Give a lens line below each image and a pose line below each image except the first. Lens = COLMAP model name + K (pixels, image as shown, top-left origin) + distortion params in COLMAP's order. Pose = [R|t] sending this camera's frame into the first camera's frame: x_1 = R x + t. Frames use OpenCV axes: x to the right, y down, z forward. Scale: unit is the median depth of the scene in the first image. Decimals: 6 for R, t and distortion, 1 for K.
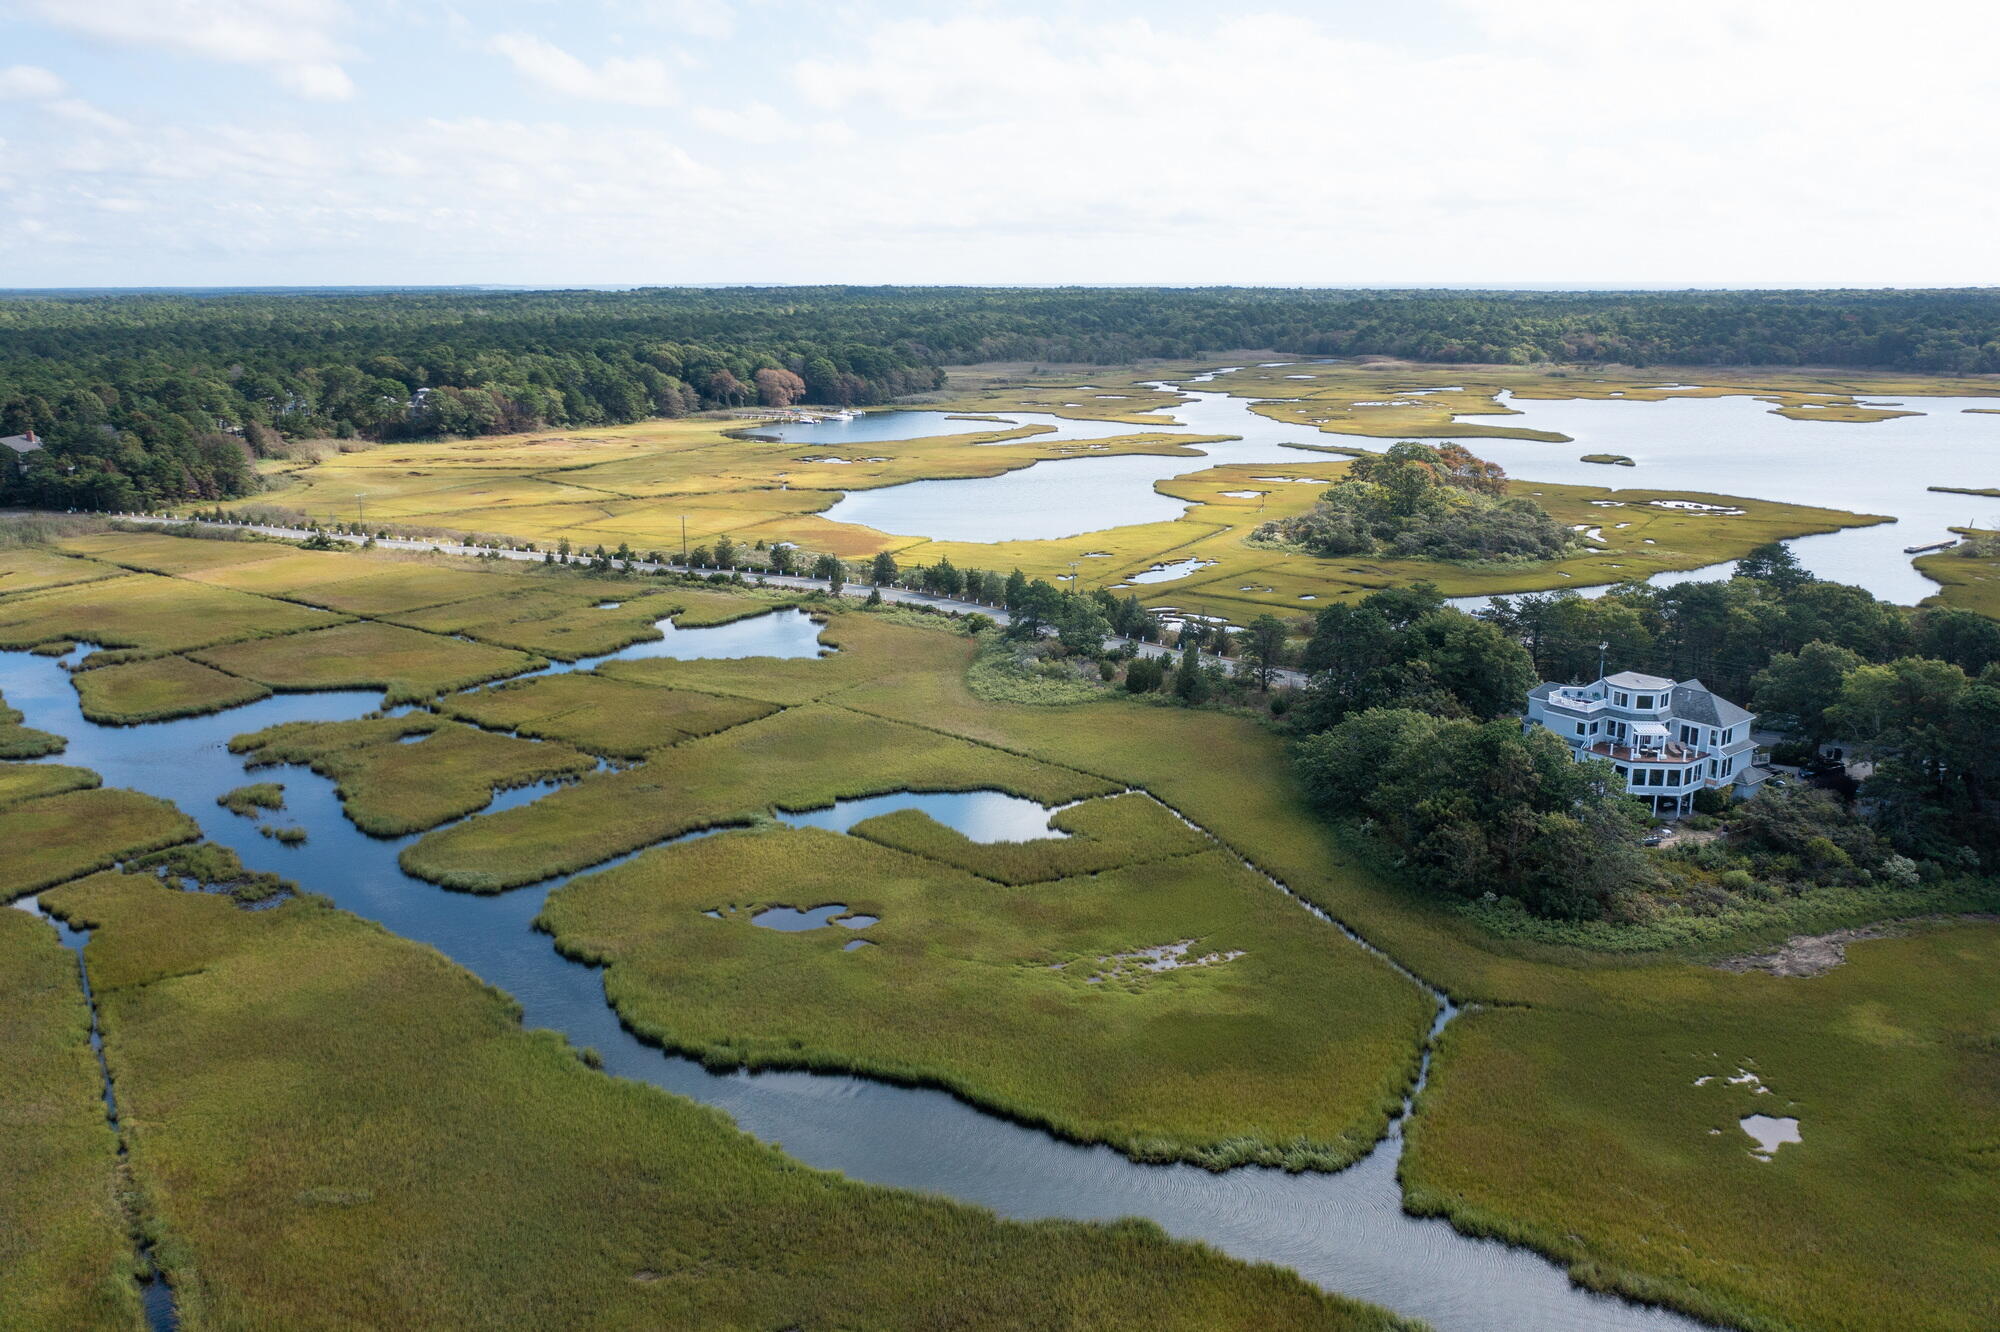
lens RADIAL K [[1578.3, 0, 996.4], [0, 1578.3, 661.8], [0, 0, 1]] dist [-0.023971, 0.003416]
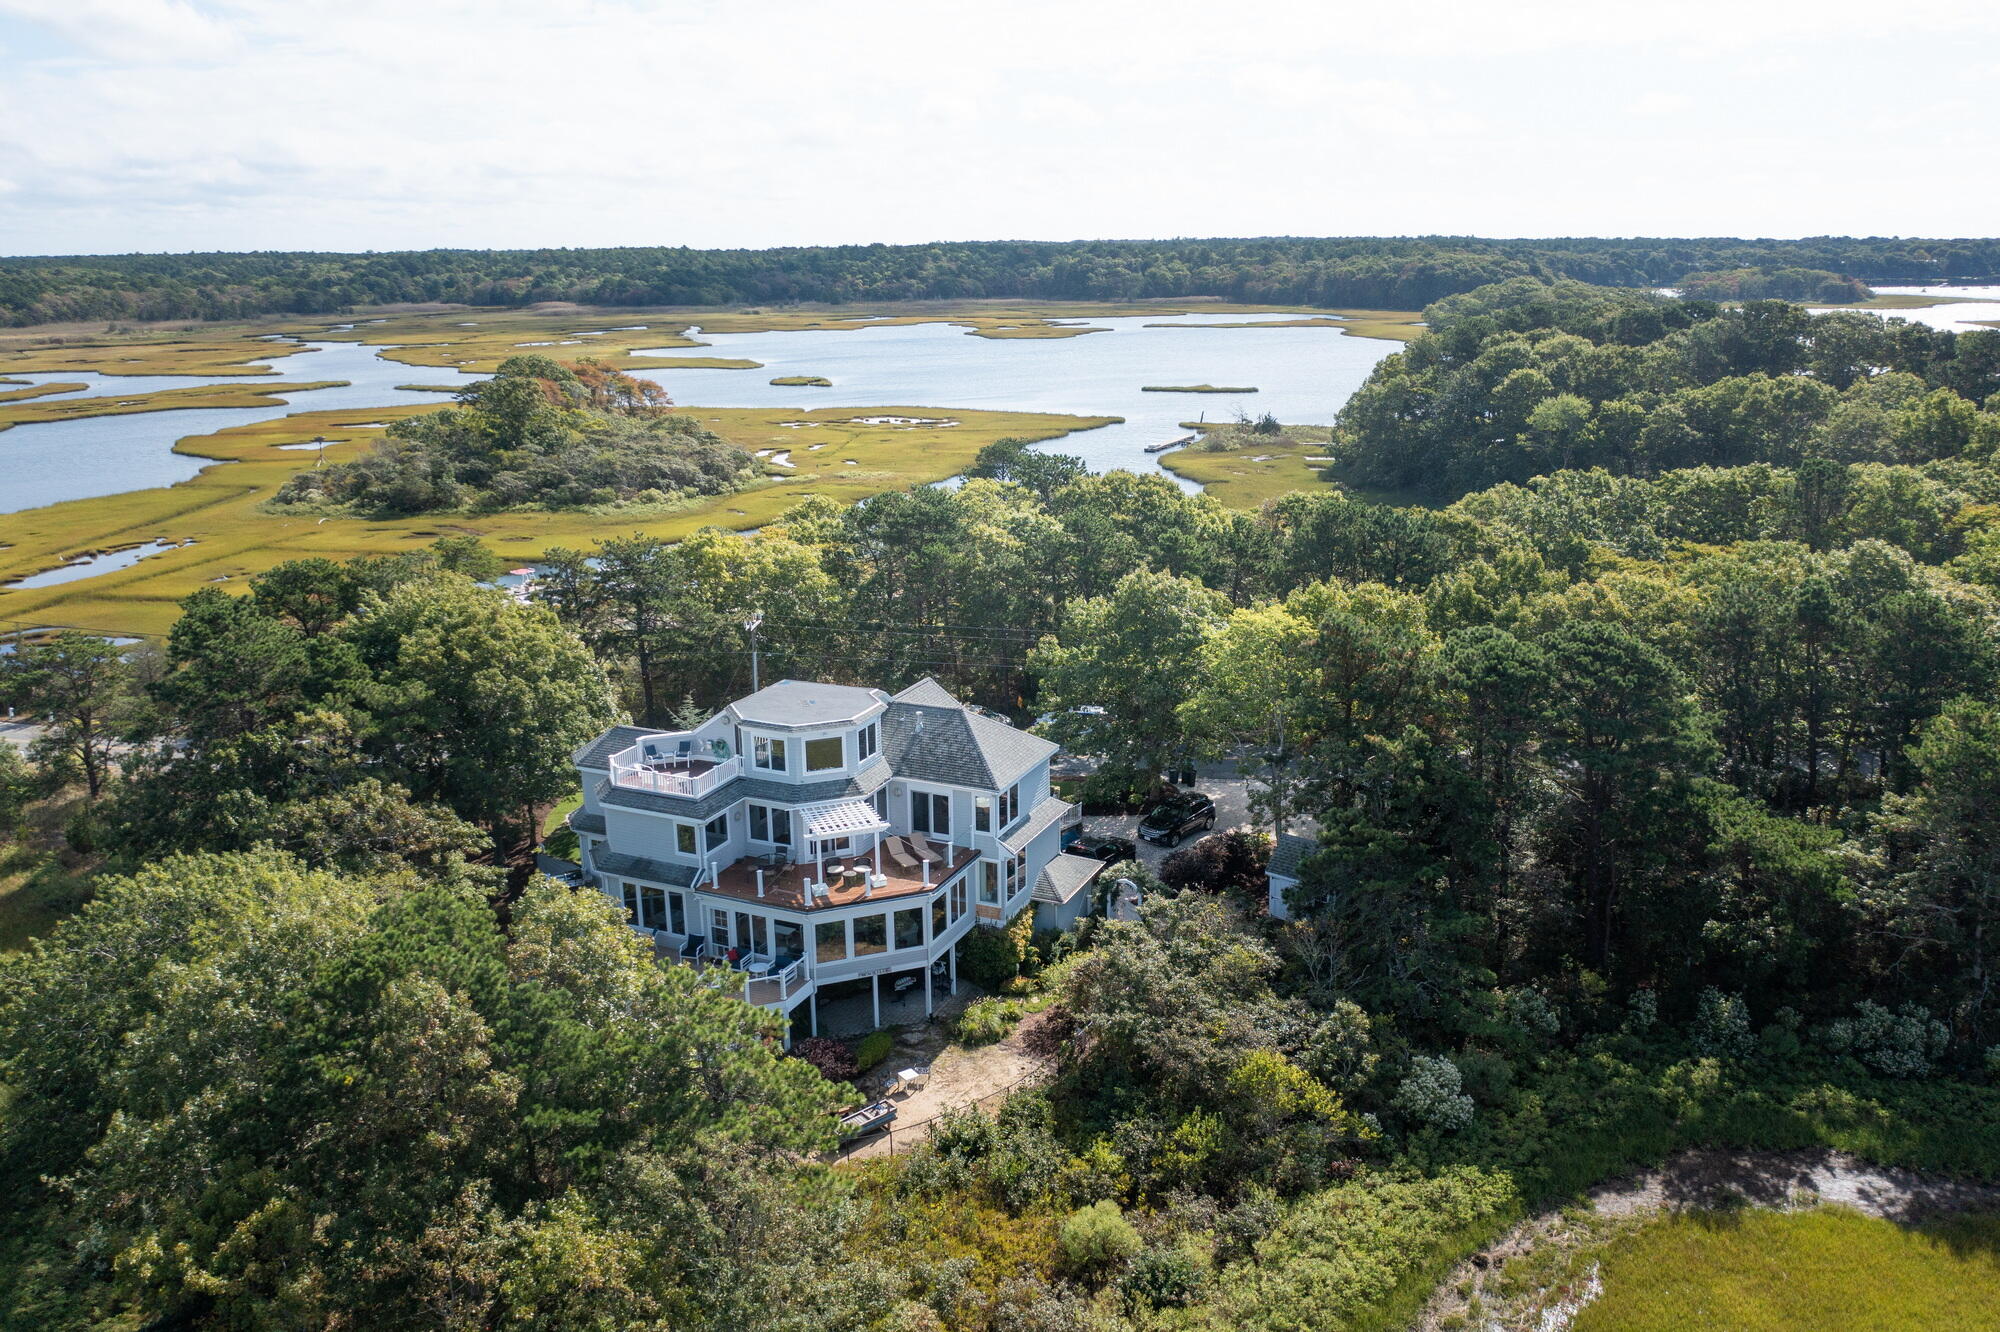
lens RADIAL K [[1578.3, 0, 1007.2], [0, 1578.3, 665.1], [0, 0, 1]] dist [-0.023971, 0.003416]
pose [[0.885166, -0.125111, 0.448138, 0.141163], [0.117418, 0.992061, 0.045039, -0.005878], [-0.450215, 0.012753, 0.892829, 0.314410]]
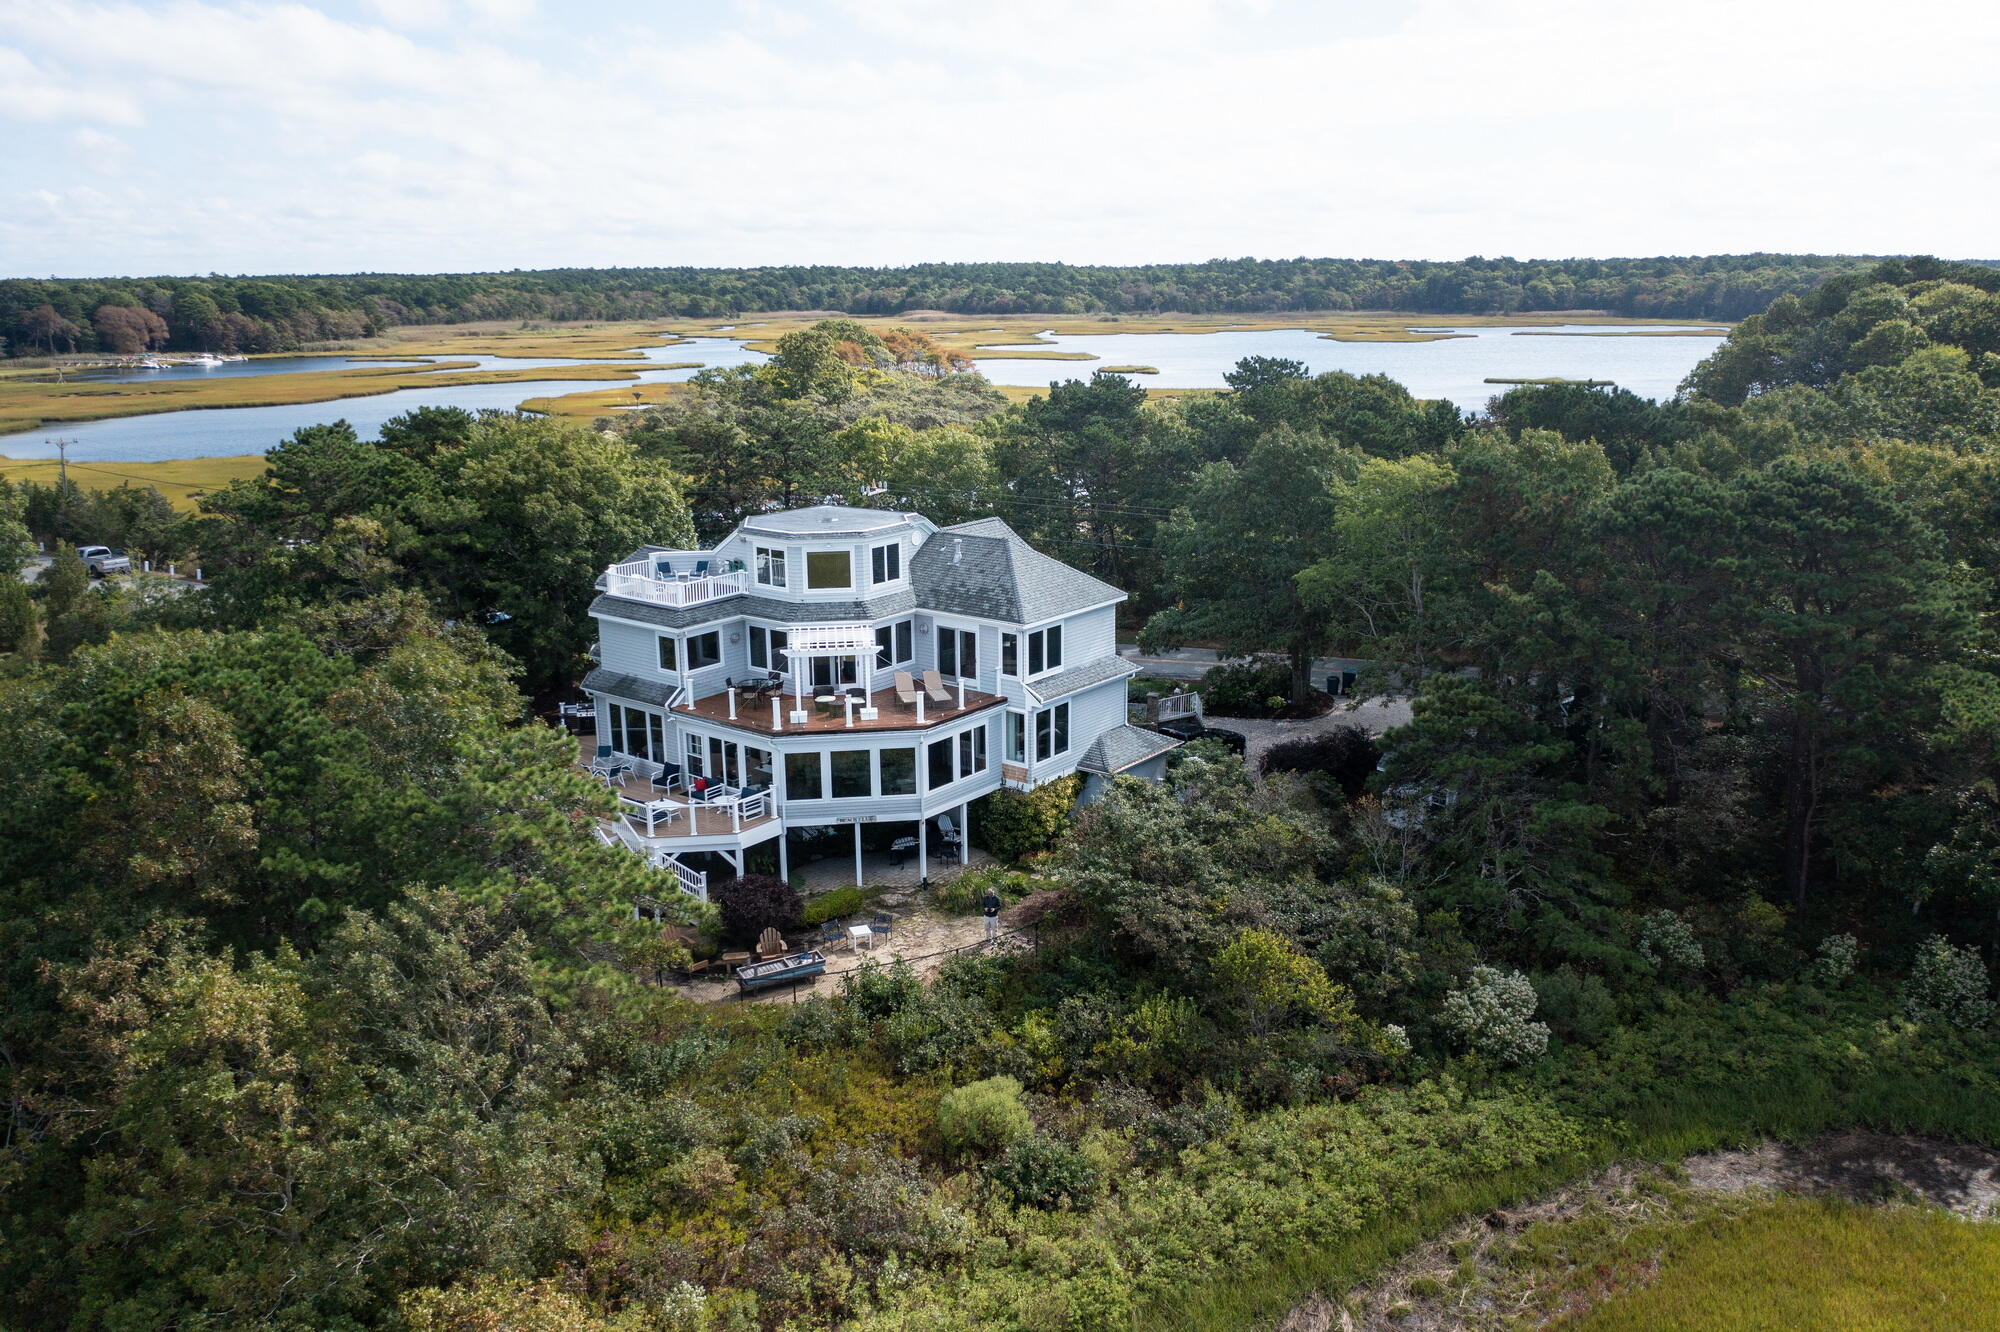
lens RADIAL K [[1578.3, 0, 1006.0], [0, 1578.3, 660.3], [0, 0, 1]] dist [-0.023971, 0.003416]
pose [[0.970167, -0.060540, 0.234758, 0.191128], [0.061422, 0.998106, 0.003560, 0.025120], [-0.234529, 0.010965, 0.972047, 0.331419]]
